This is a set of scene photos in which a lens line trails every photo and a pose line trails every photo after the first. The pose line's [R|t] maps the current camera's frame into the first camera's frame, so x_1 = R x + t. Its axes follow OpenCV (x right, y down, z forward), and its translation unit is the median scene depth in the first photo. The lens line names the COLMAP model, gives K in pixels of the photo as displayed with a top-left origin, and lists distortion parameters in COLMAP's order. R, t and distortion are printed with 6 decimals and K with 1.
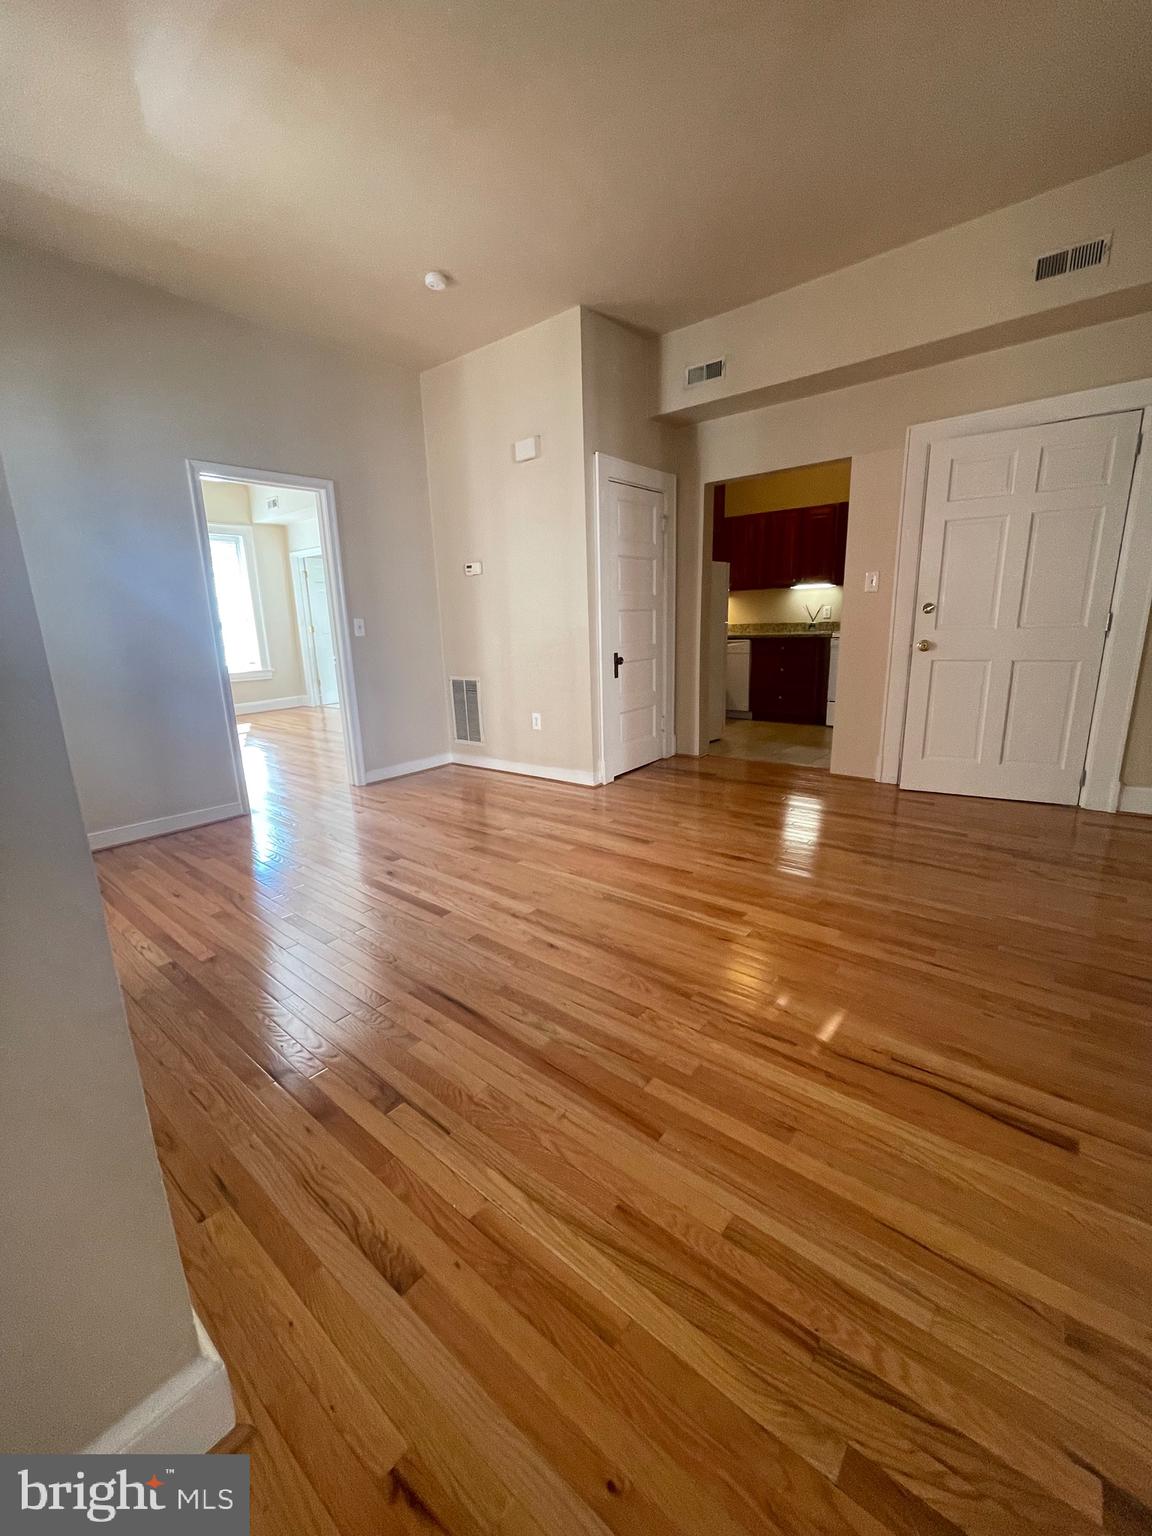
lens RADIAL K [[622.5, 0, 569.2], [0, 622.5, 766.4], [0, 0, 1]] dist [-0.003657, 0.000951]
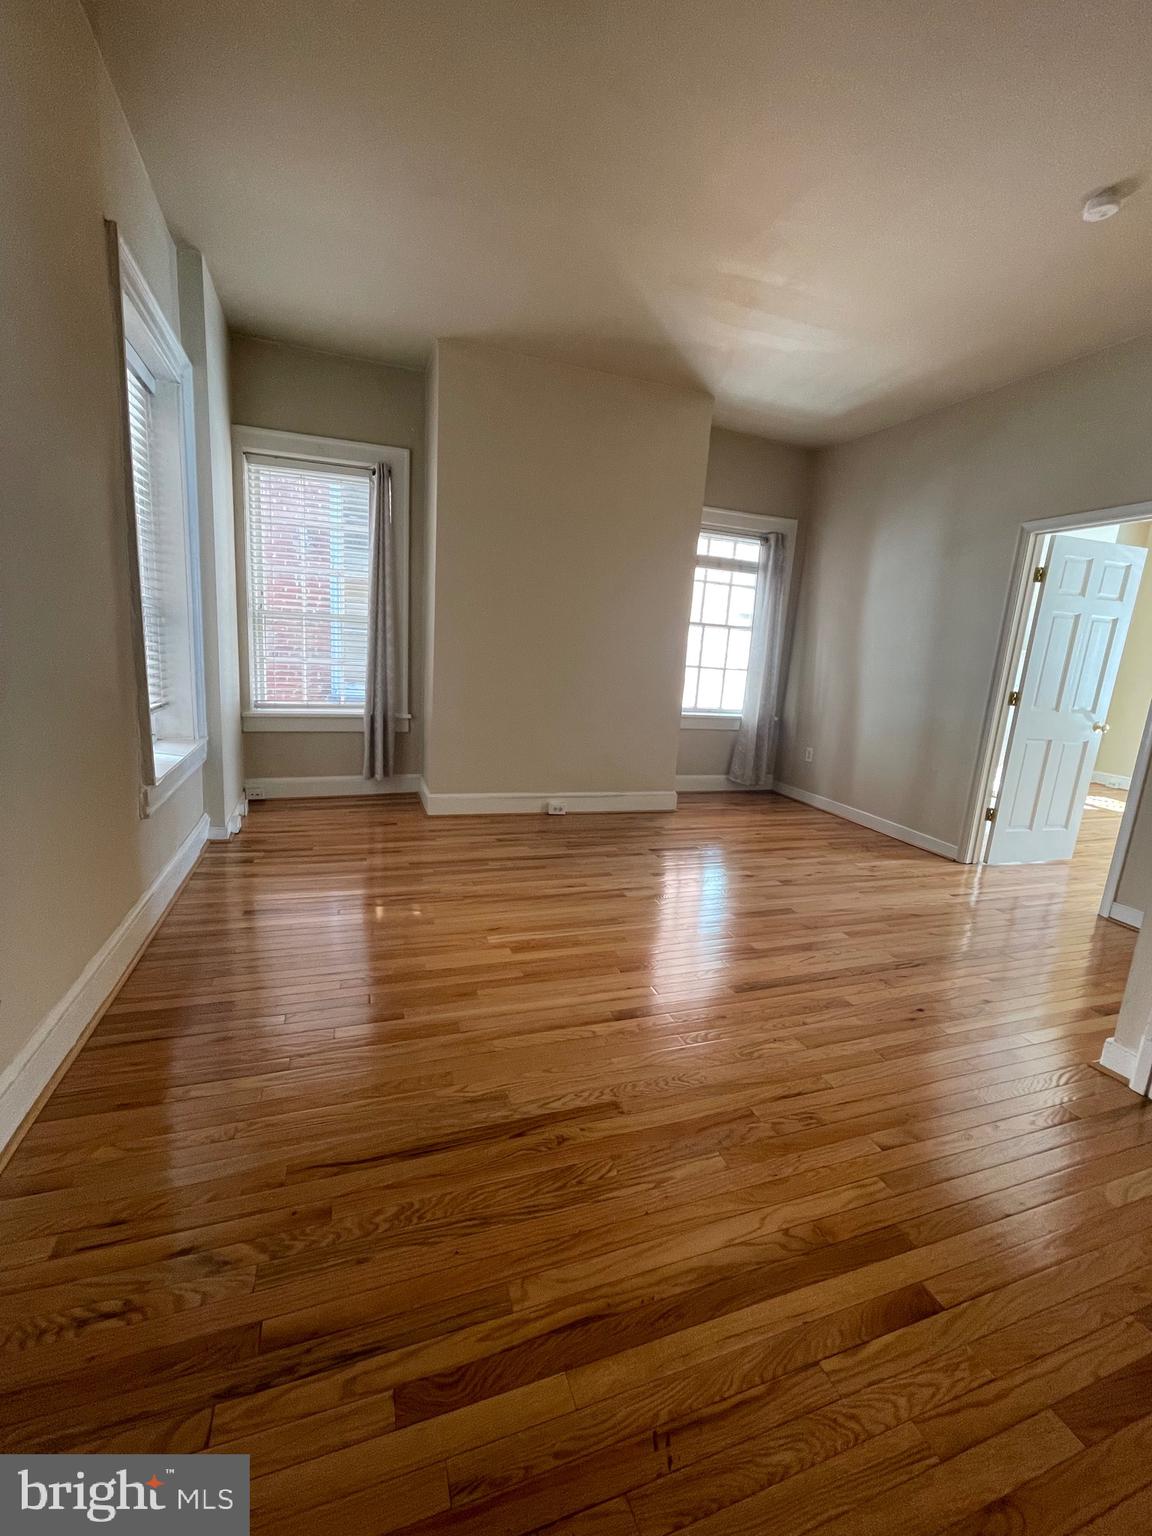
lens RADIAL K [[622.5, 0, 569.2], [0, 622.5, 766.4], [0, 0, 1]] dist [-0.003657, 0.000951]
pose [[-0.514320, 0.163087, -0.841949, 0.898453], [-0.245666, 0.912592, 0.326840, -0.339361], [0.821659, 0.374939, -0.429299, 1.206842]]
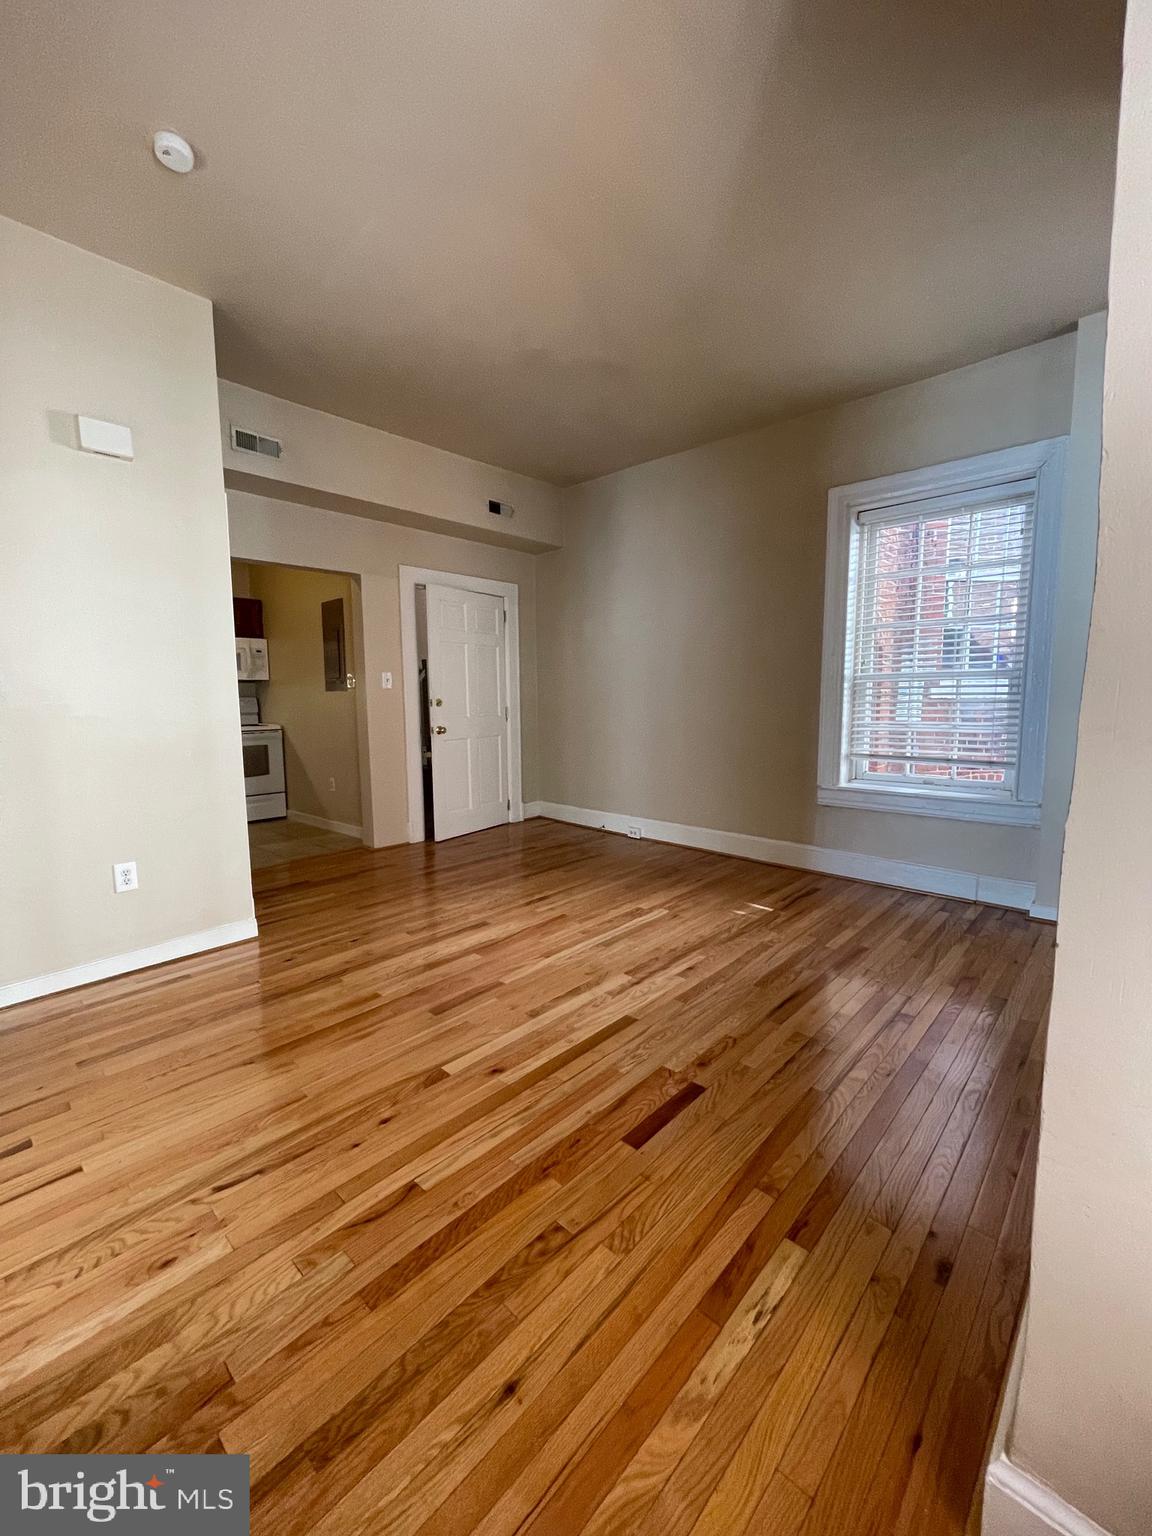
lens RADIAL K [[620.8, 0, 569.5], [0, 620.8, 770.7], [0, 0, 1]] dist [0.000295, 0.000198]
pose [[0.060298, -0.089248, 0.994183, -0.970215], [0.236720, 0.968860, 0.072617, -0.182708], [-0.969705, 0.230965, 0.079547, 0.837185]]
